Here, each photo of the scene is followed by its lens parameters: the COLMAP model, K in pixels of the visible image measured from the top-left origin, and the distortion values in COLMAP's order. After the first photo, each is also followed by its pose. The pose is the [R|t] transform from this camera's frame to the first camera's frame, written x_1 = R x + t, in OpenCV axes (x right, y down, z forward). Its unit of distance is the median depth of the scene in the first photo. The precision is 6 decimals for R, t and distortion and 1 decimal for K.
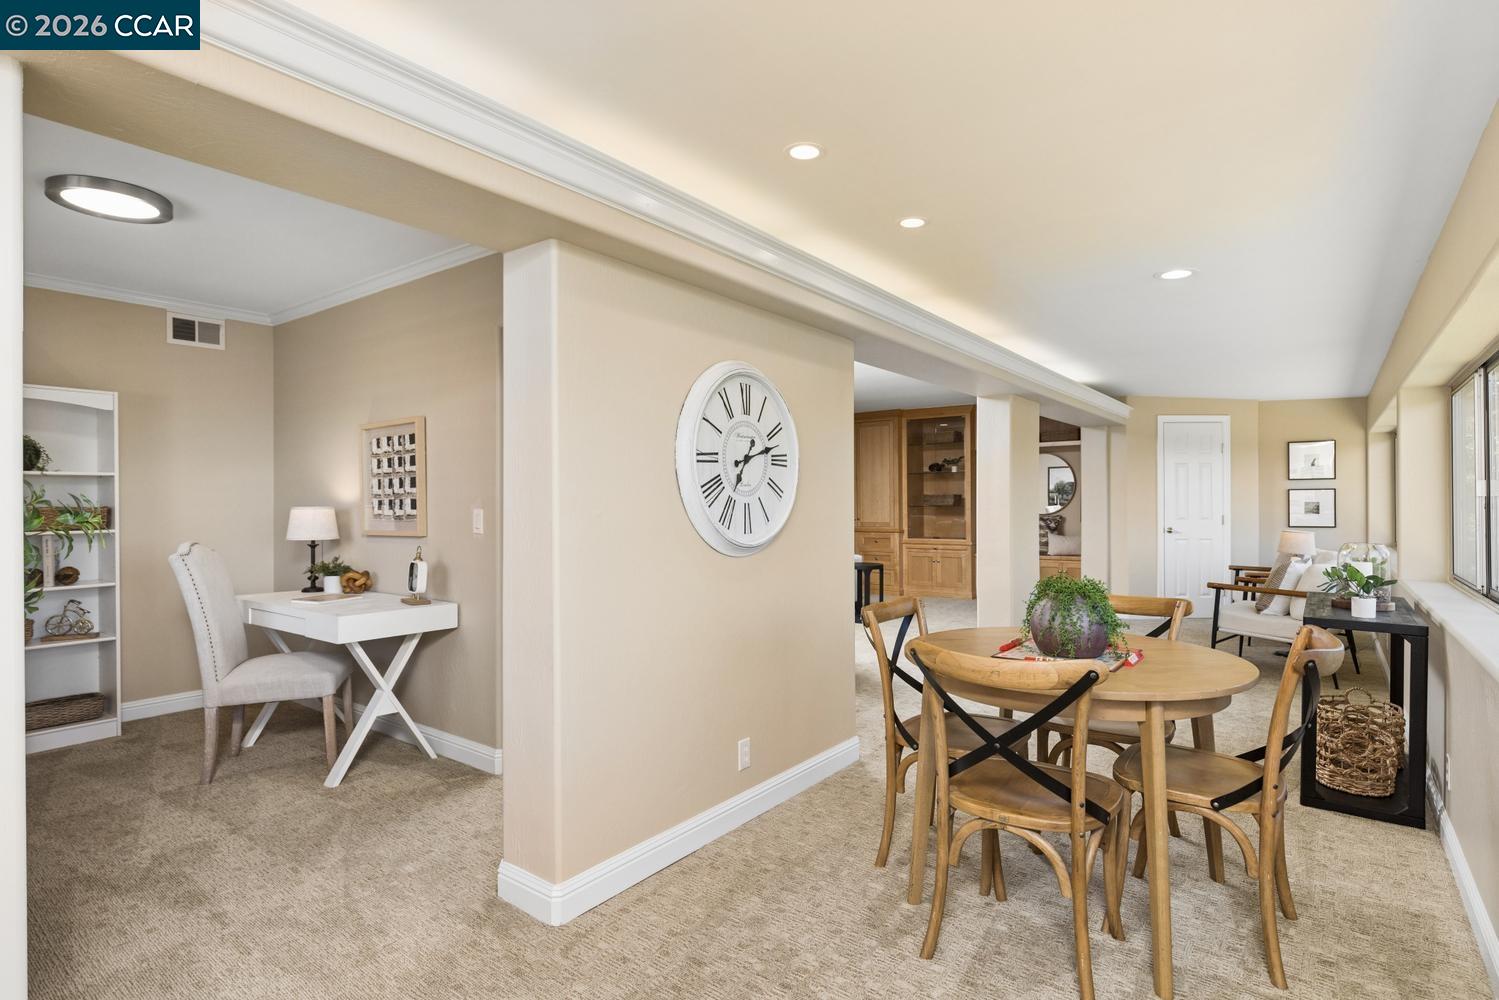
lens RADIAL K [[769.6, 0, 747.3], [0, 769.6, 499.2], [0, 0, 1]] dist [0.000096, 0.000202]
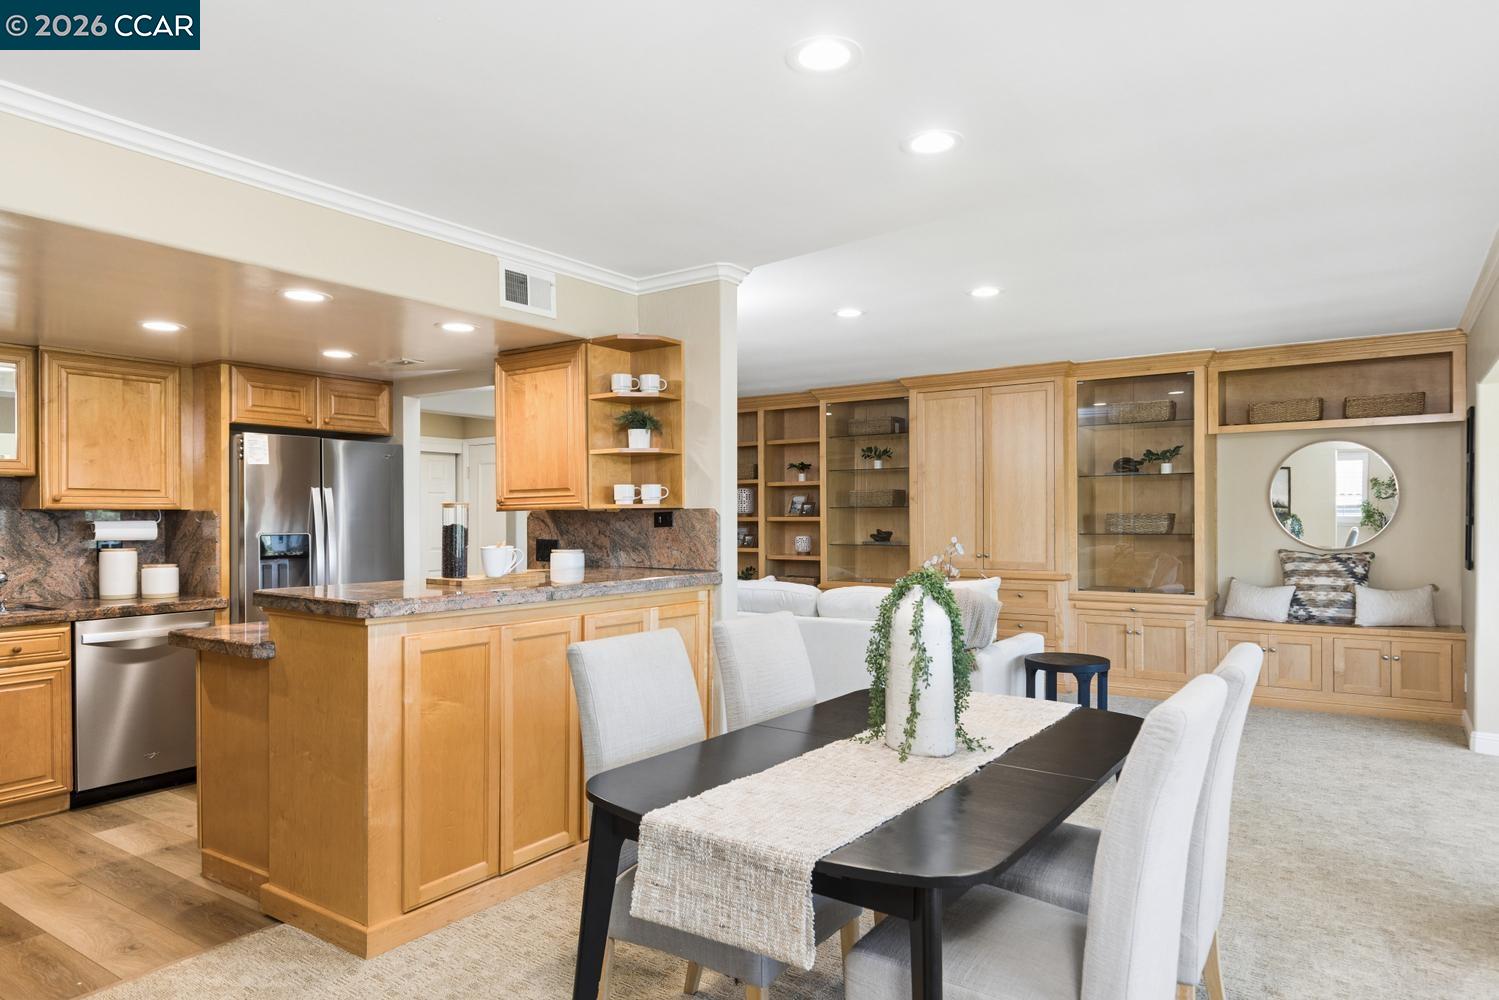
lens RADIAL K [[919.5, 0, 756.5], [0, 919.5, 513.4], [0, 0, 1]] dist [0.001466, -0.000621]
pose [[0.999265, -0.000789, 0.038316, -0.134332], [0.000728, 0.999998, 0.001607, -0.018713], [-0.038317, -0.001578, 0.999264, 0.851569]]
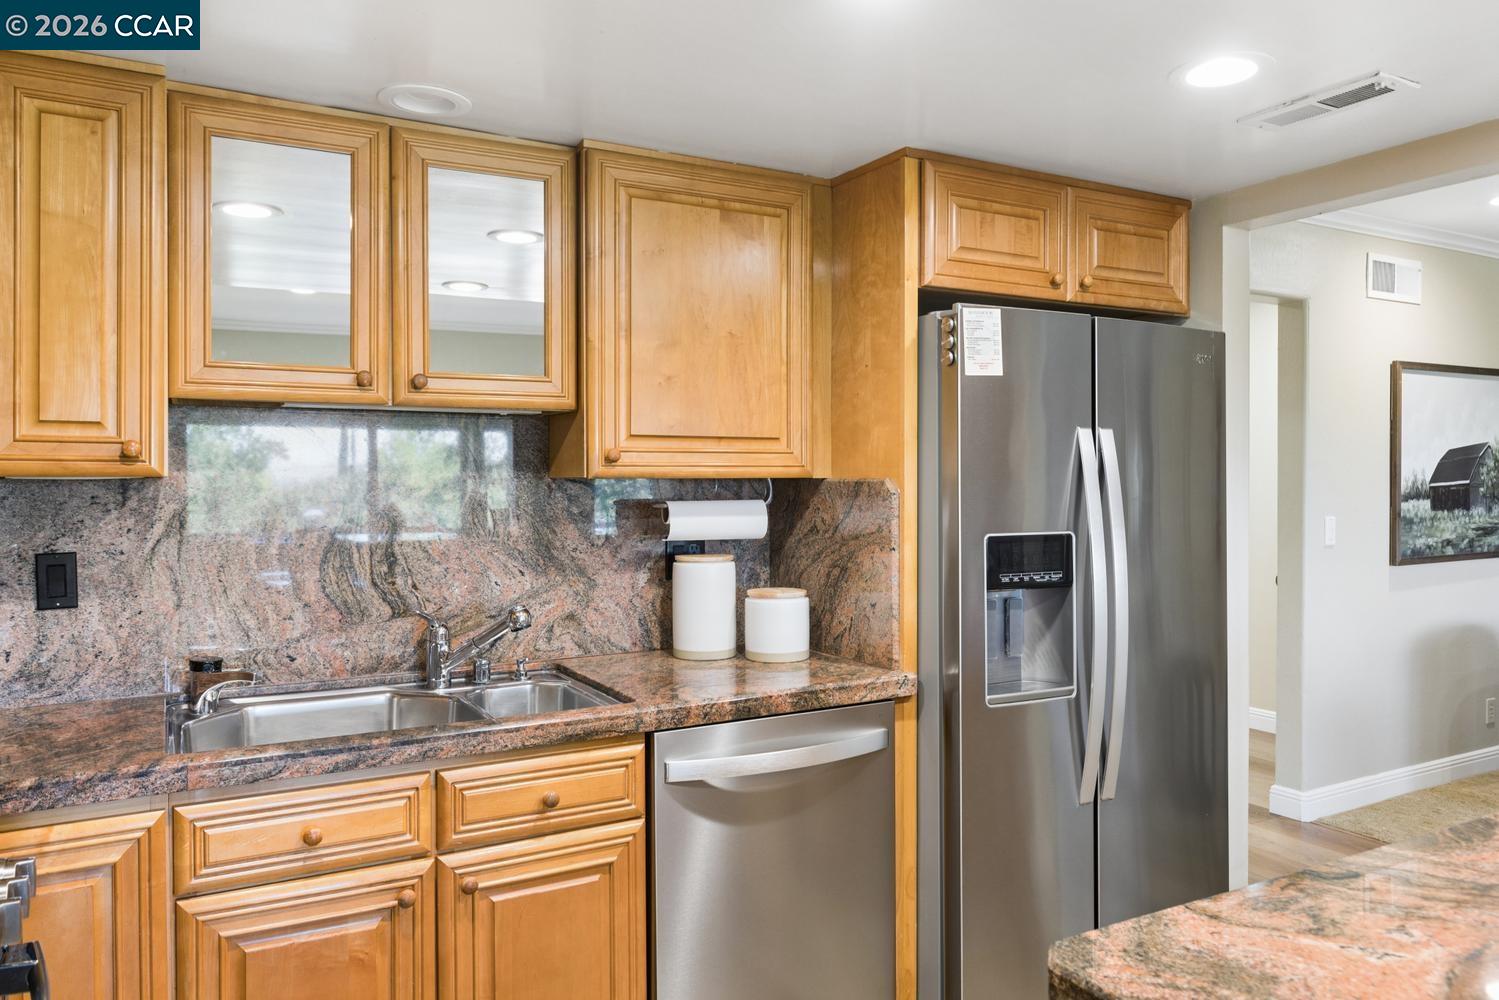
lens RADIAL K [[1039.3, 0, 747.7], [0, 1039.3, 465.2], [0, 0, 1]] dist [0.002868, -0.000718]
pose [[0.911803, -0.005017, -0.410597, -0.621667], [0.002044, 0.999968, -0.007679, -0.025756], [0.410622, 0.006162, 0.911785, 1.482942]]
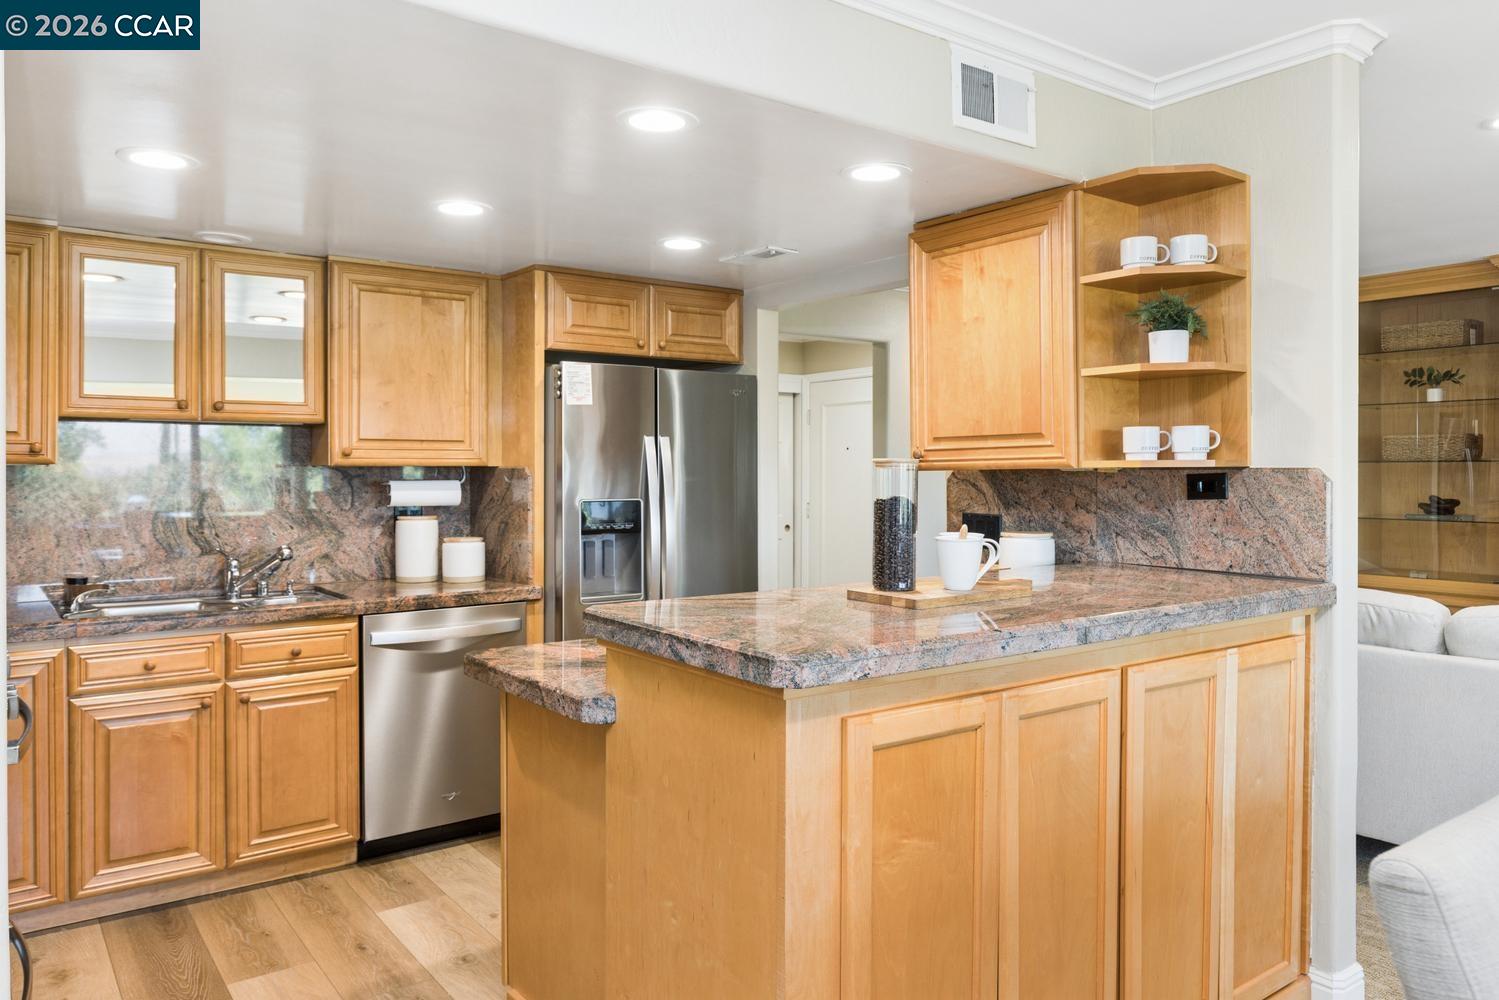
lens RADIAL K [[1046.7, 0, 746.4], [0, 1046.7, 455.4], [0, 0, 1]] dist [0.002246, 0.000276]
pose [[0.959018, -0.001534, -0.283342, -0.303623], [-0.000673, 0.999970, -0.007692, -0.025409], [0.283346, 0.007567, 0.958988, 1.166439]]
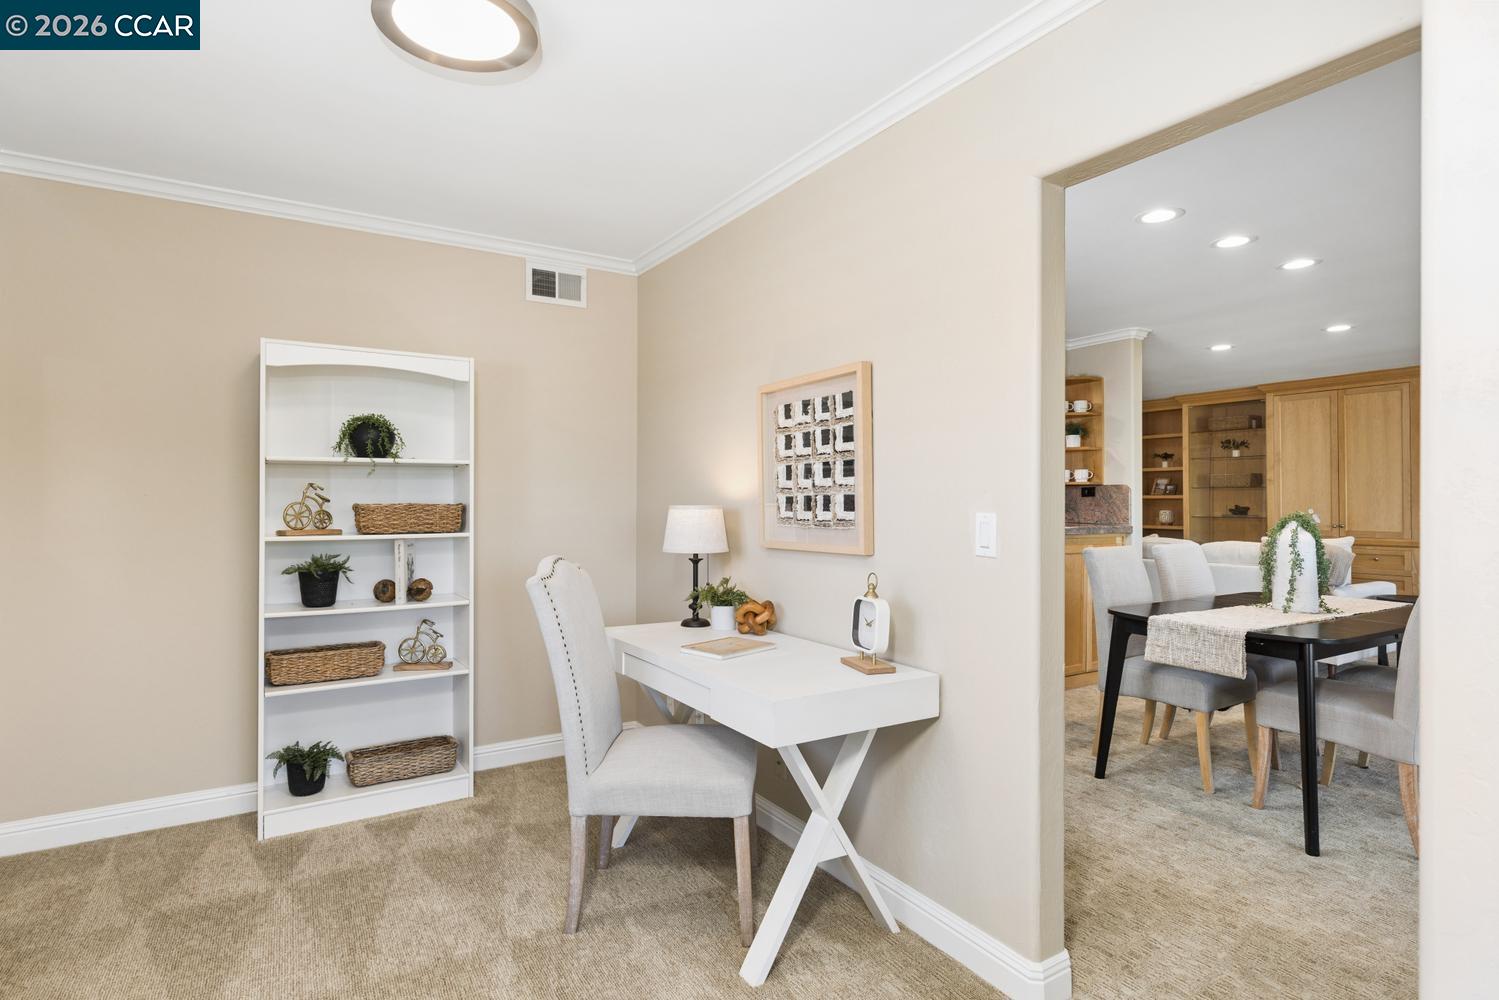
lens RADIAL K [[781.7, 0, 745.9], [0, 781.7, 484.5], [0, 0, 1]] dist [0.002365, 0.000359]
pose [[0.932675, -0.001850, -0.360712, -0.272999], [-0.003894, 0.999877, -0.015198, 0.001316], [0.360696, 0.015579, 0.932553, 0.360039]]
